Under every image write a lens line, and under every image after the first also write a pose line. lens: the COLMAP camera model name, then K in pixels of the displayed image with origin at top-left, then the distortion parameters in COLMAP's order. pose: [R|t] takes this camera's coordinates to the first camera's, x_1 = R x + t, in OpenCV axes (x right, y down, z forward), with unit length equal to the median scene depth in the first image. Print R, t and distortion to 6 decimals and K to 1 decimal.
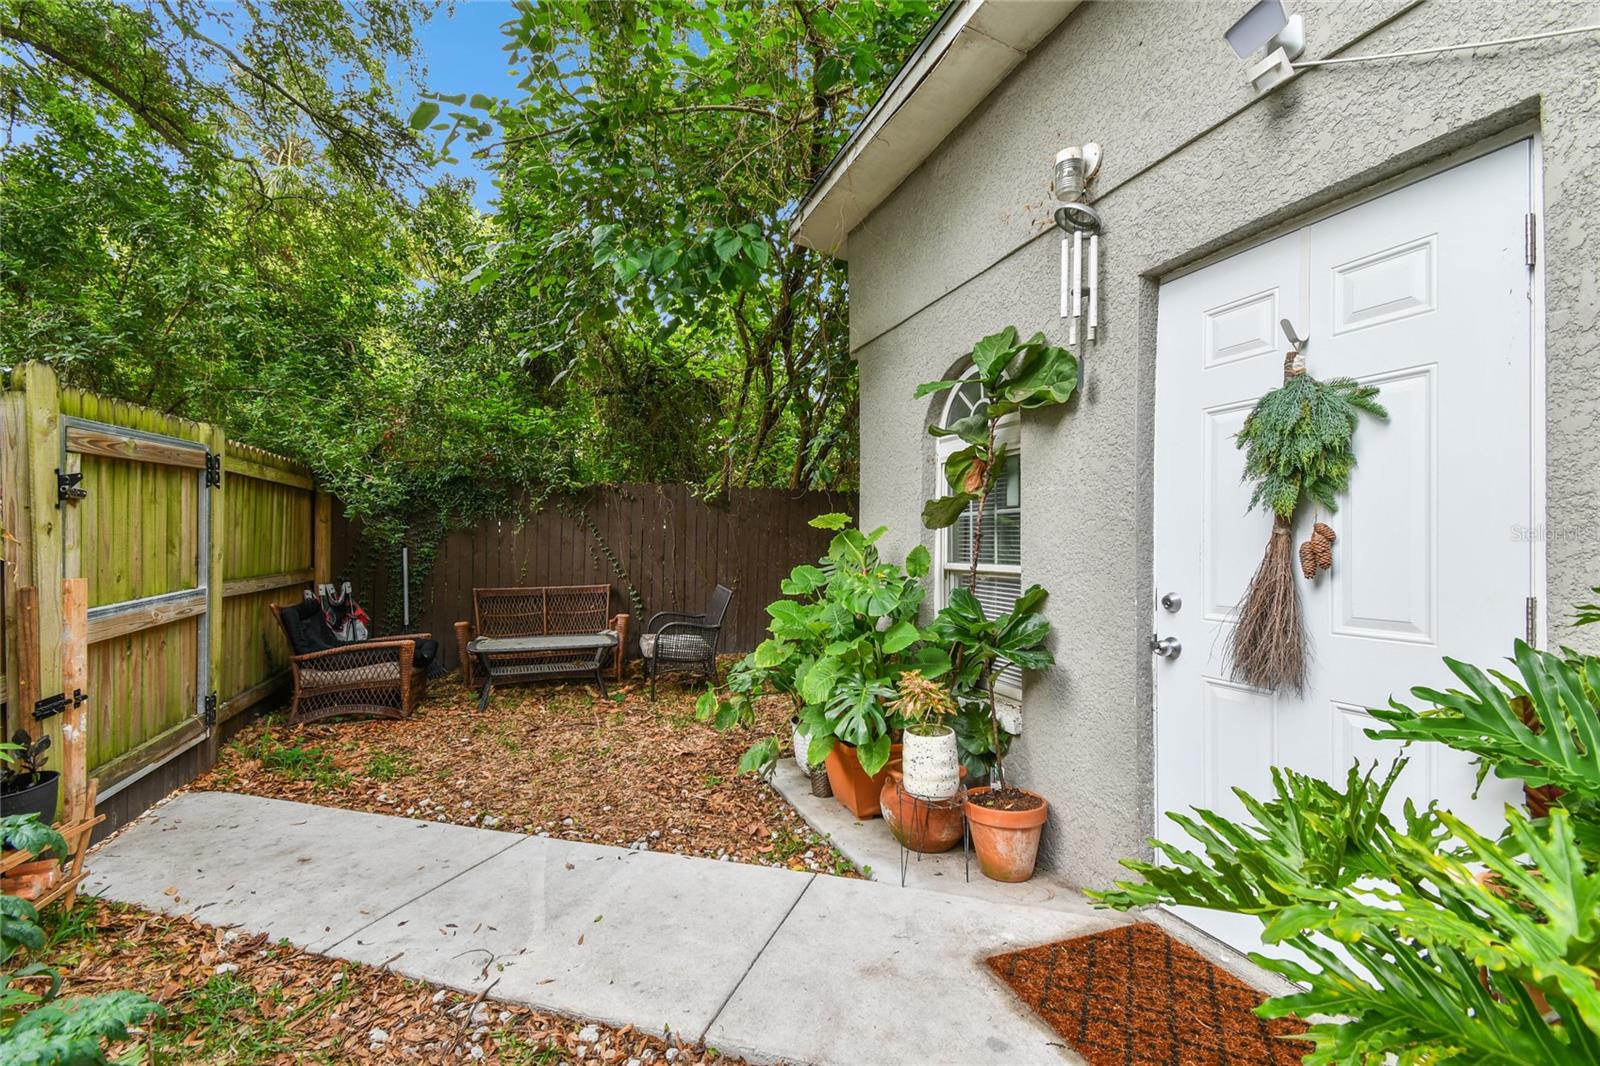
lens RADIAL K [[705.3, 0, 803.3], [0, 705.3, 536.2], [0, 0, 1]] dist [0.049768, -0.025458]
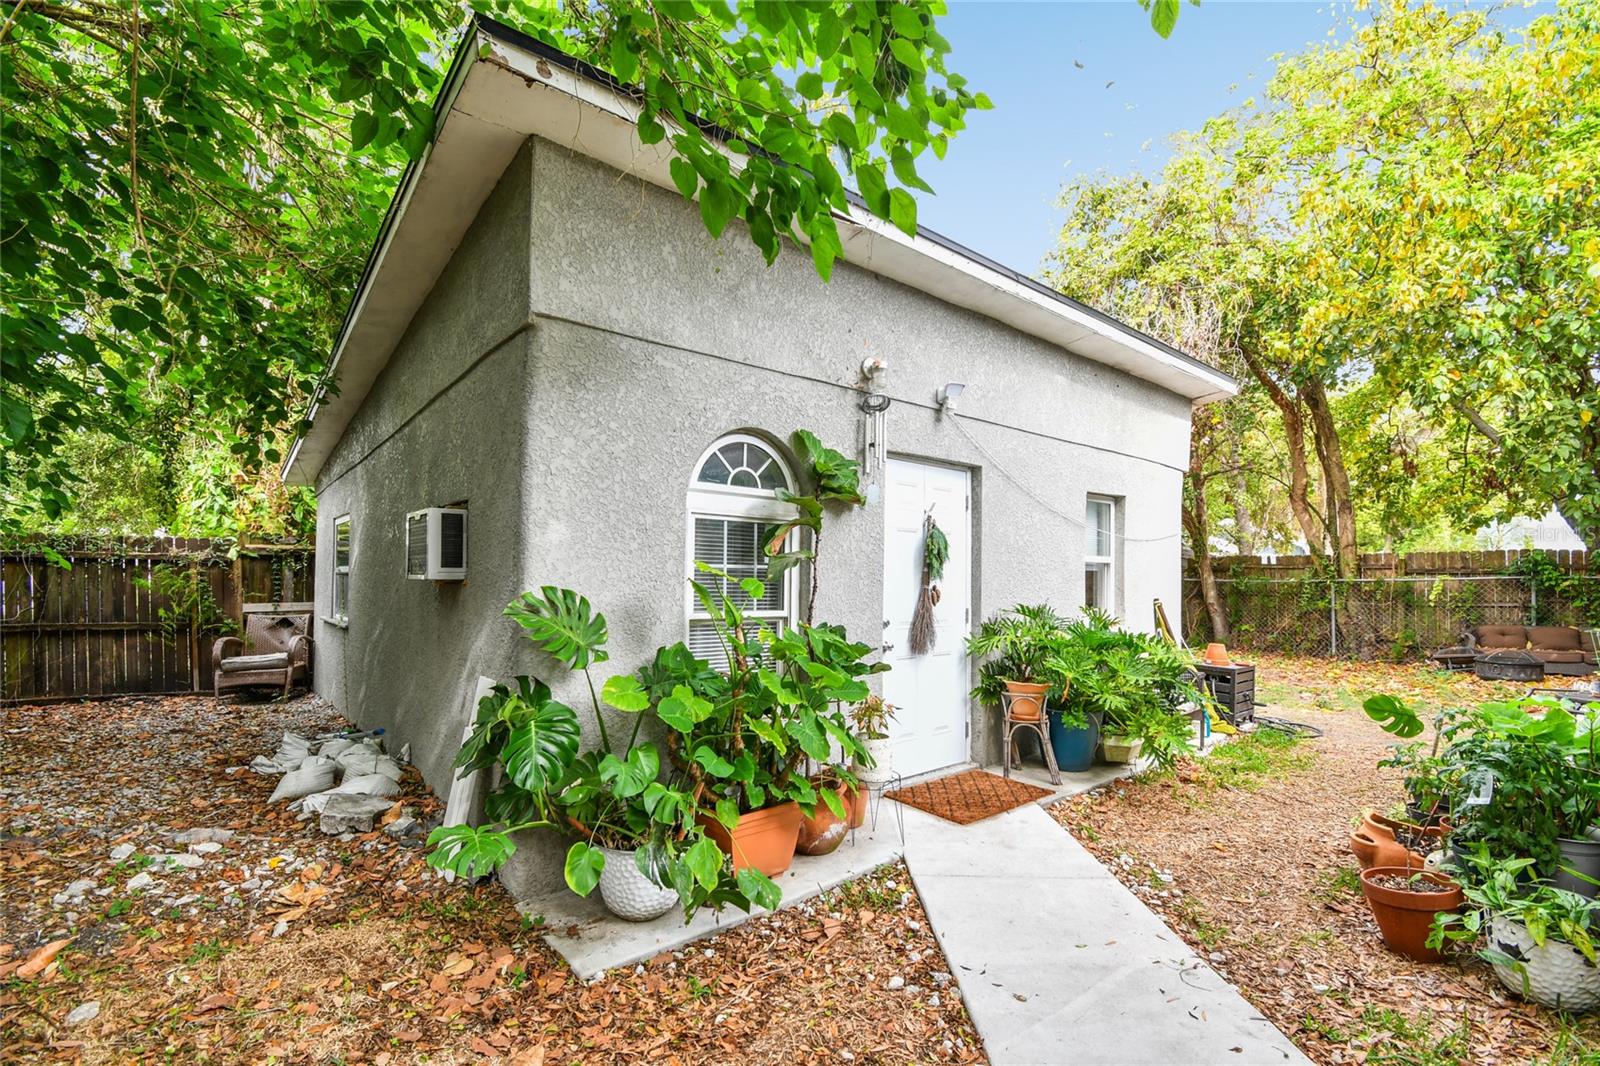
lens RADIAL K [[718.6, 0, 802.1], [0, 718.6, 514.5], [0, 0, 1]] dist [0.015723, -0.021813]
pose [[-0.304520, 0.064210, 0.950339, -0.717420], [-0.032450, 0.996447, -0.077724, -0.023450], [-0.951953, -0.054507, -0.301354, 1.012774]]
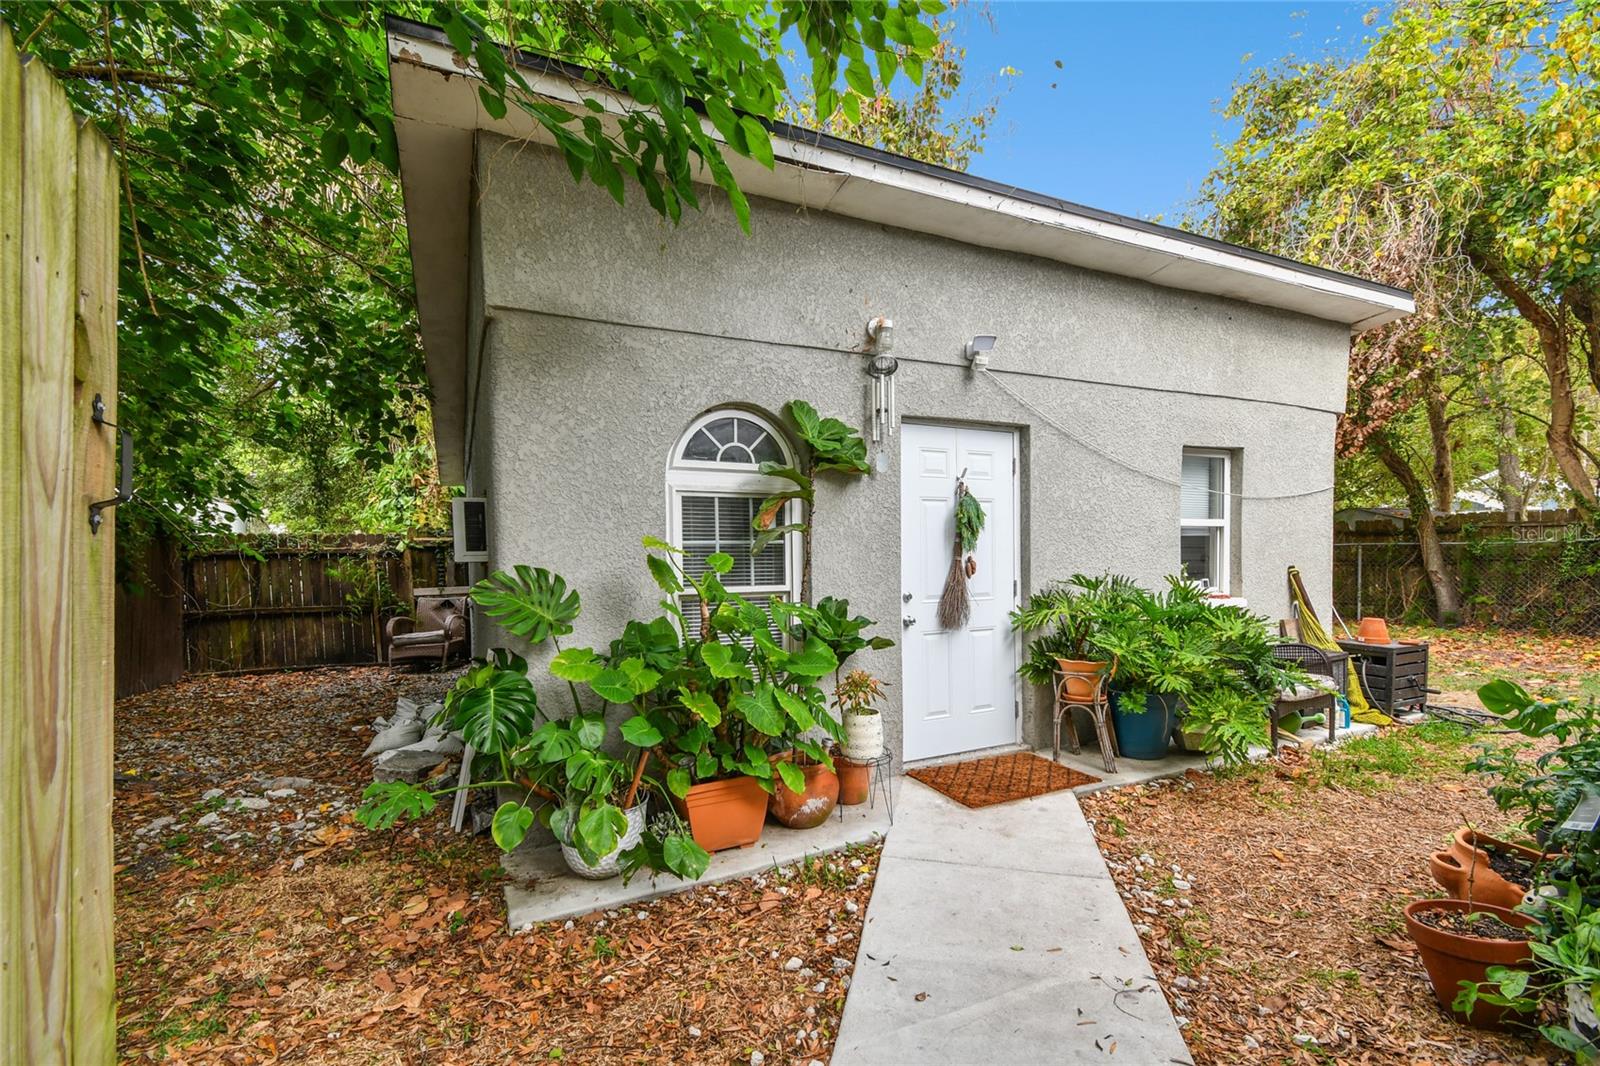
lens RADIAL K [[705.3, 0, 803.3], [0, 705.3, 536.2], [0, 0, 1]] dist [0.049768, -0.025458]
pose [[-0.060273, 0.015183, 0.998066, -0.727549], [-0.002936, 0.999877, -0.015388, -0.020189], [-0.998178, -0.003858, -0.060221, 0.768585]]
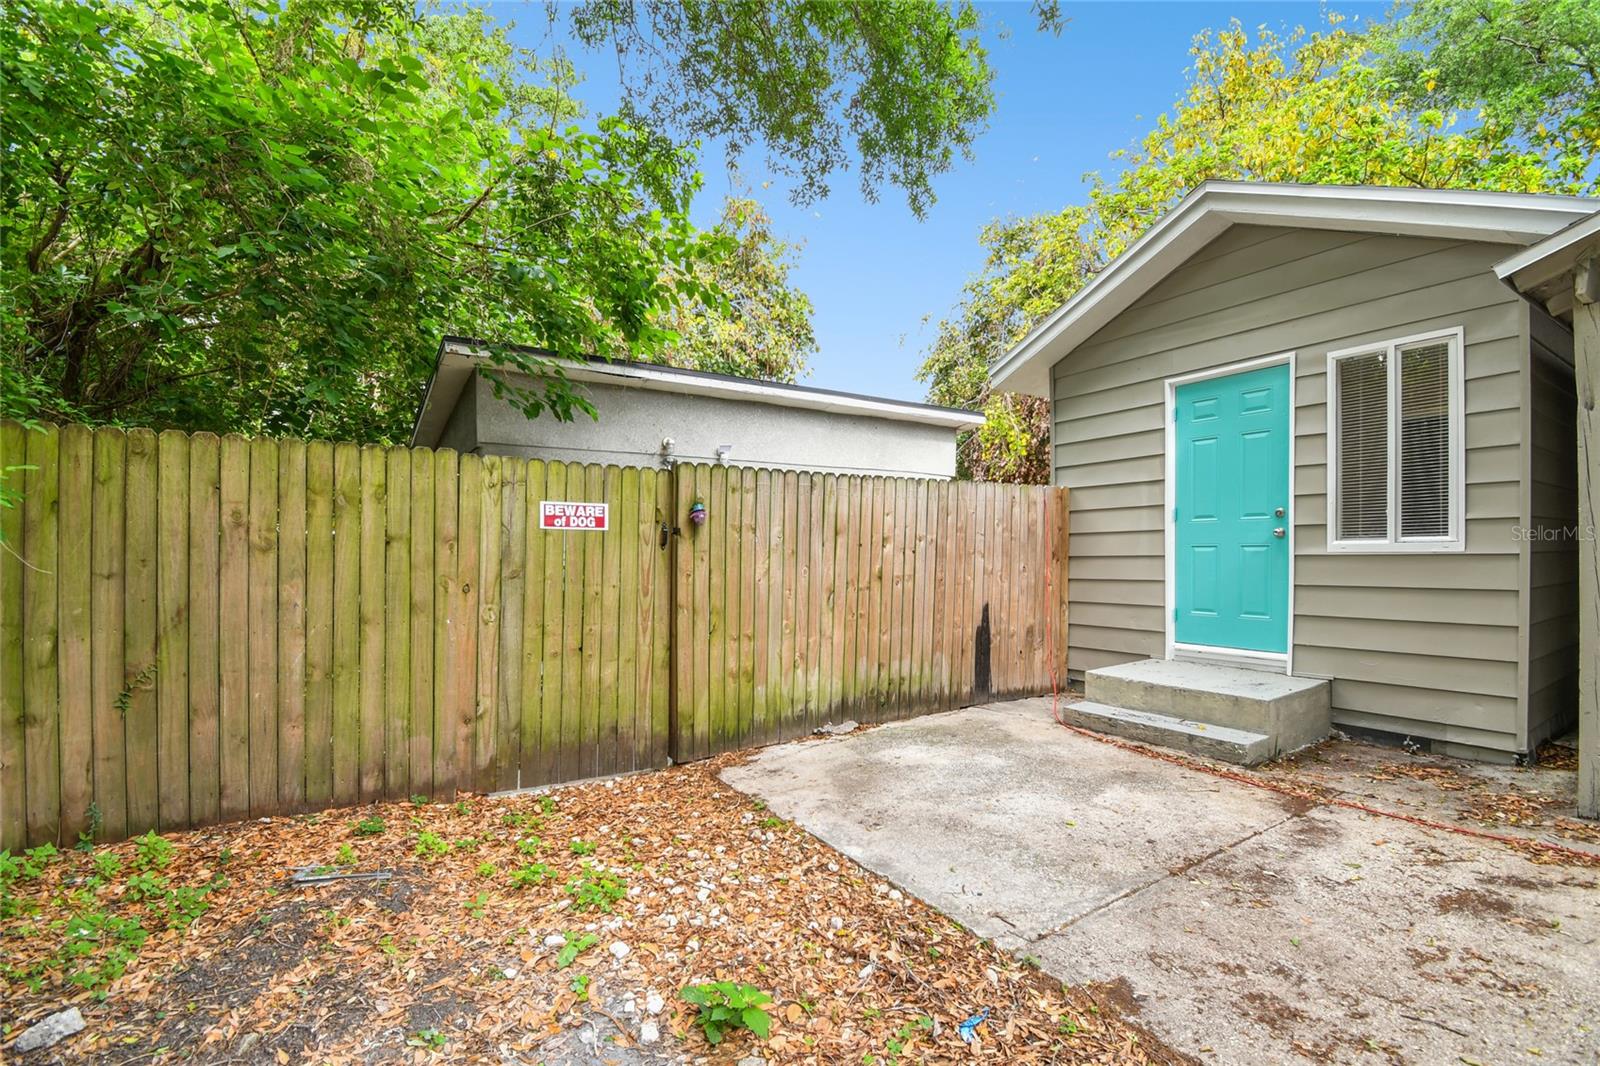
lens RADIAL K [[705.3, 0, 803.3], [0, 705.3, 536.2], [0, 0, 1]] dist [0.049768, -0.025458]
pose [[-0.195565, 0.026078, 0.980344, -1.817202], [-0.001835, 0.999635, -0.026957, -0.001981], [-0.980689, -0.007070, -0.195446, 0.620347]]
